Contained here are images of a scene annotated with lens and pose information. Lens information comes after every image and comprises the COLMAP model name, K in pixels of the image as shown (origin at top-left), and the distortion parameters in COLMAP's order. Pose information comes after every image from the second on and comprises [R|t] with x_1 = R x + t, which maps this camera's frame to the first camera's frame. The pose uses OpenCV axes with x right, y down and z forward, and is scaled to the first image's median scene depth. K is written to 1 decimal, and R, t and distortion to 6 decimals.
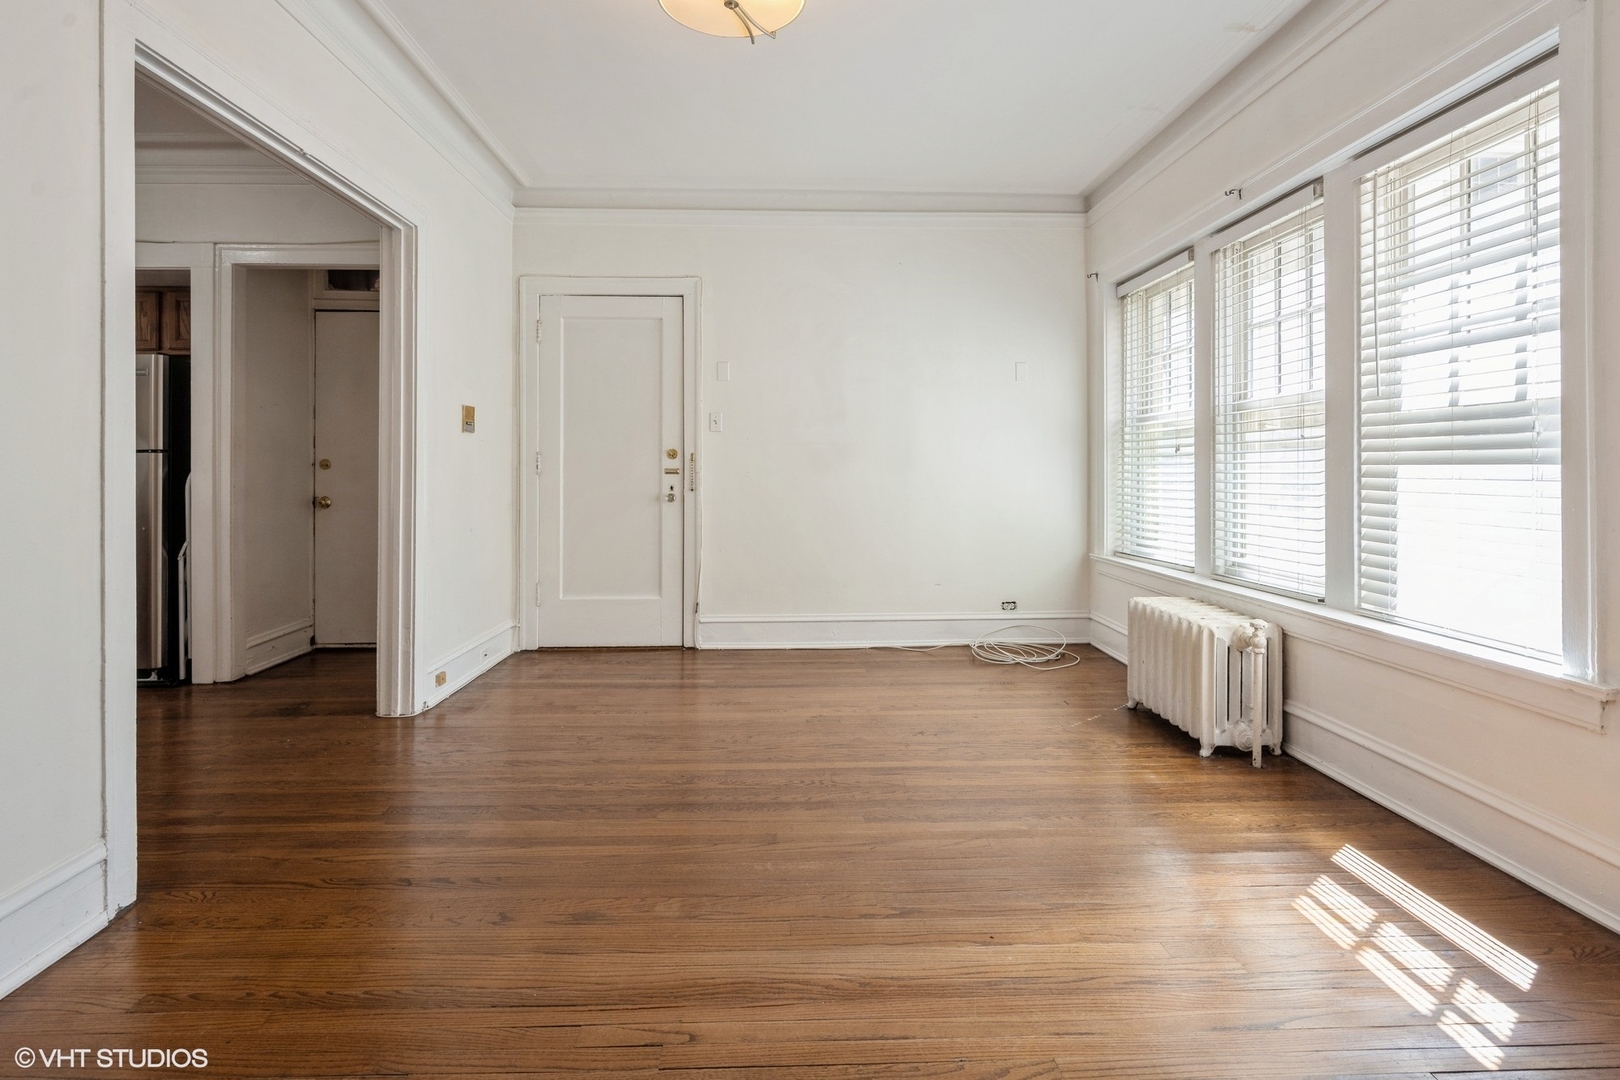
lens RADIAL K [[805.1, 0, 793.1], [0, 805.1, 466.1], [0, 0, 1]] dist [0.002975, -0.004421]
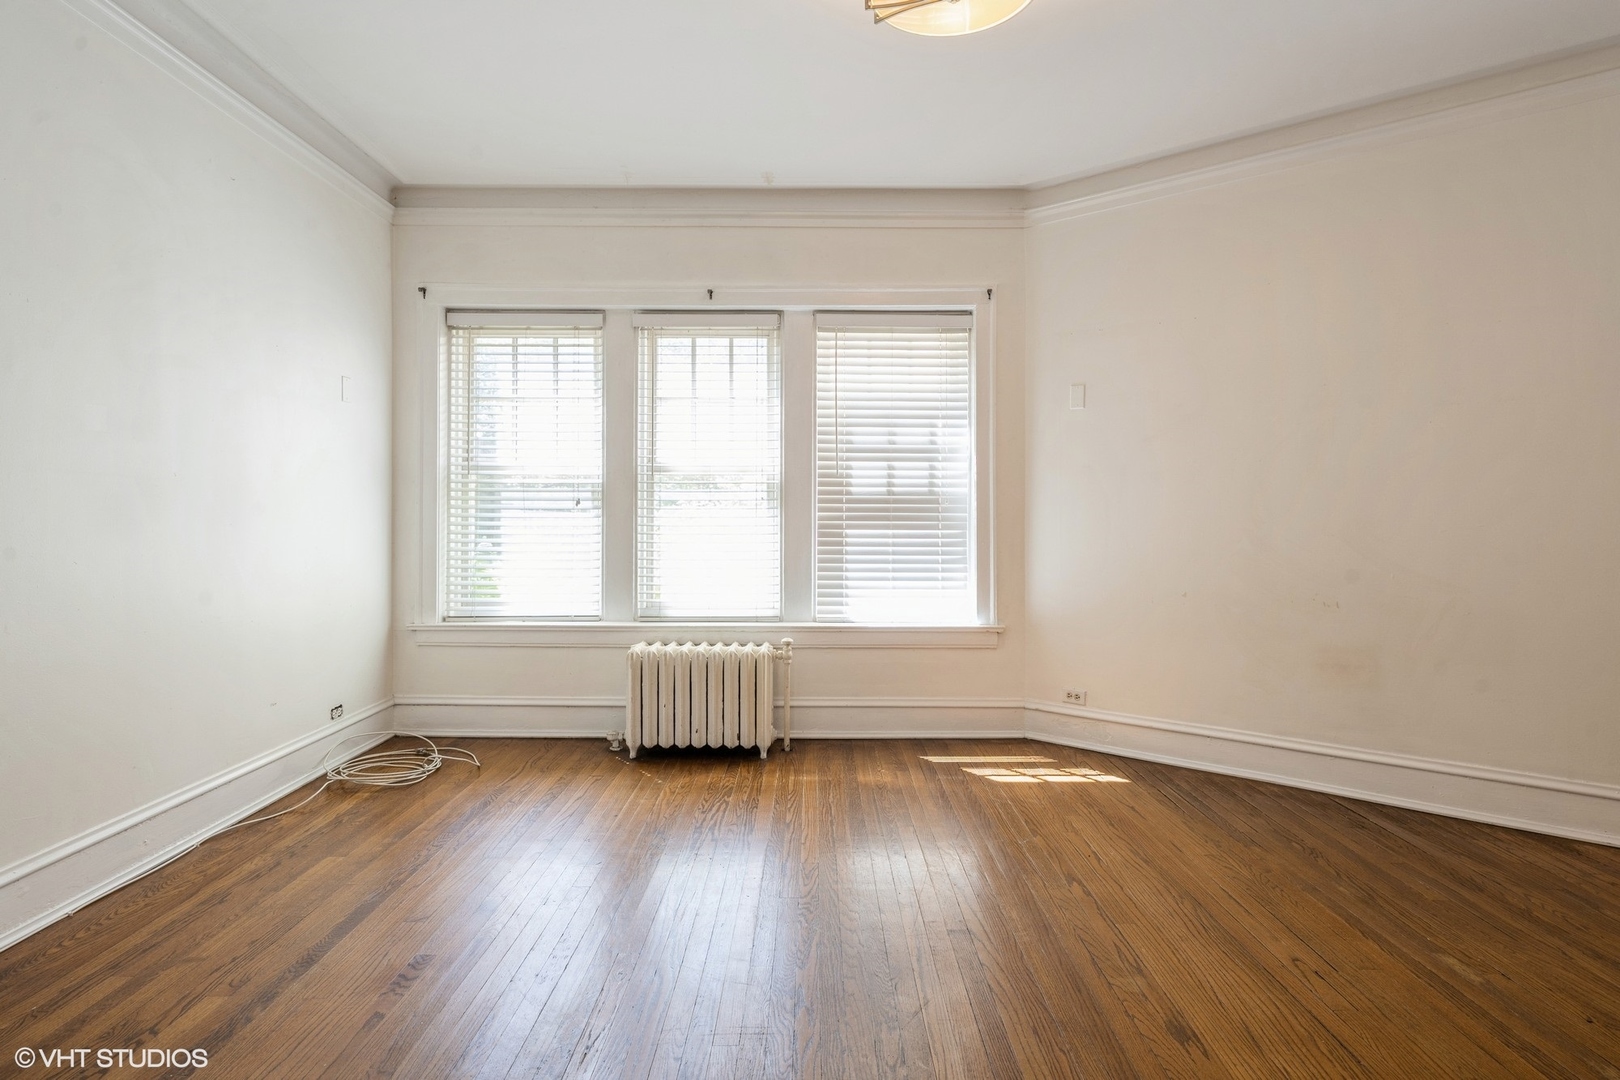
lens RADIAL K [[848.9, 0, 817.1], [0, 848.9, 508.6], [0, 0, 1]] dist [-0.003444, -0.000371]
pose [[0.017738, 0.008734, 0.999805, -0.783197], [-0.007397, 0.999936, -0.008604, -0.008947], [-0.999815, -0.007242, 0.017801, 0.897825]]
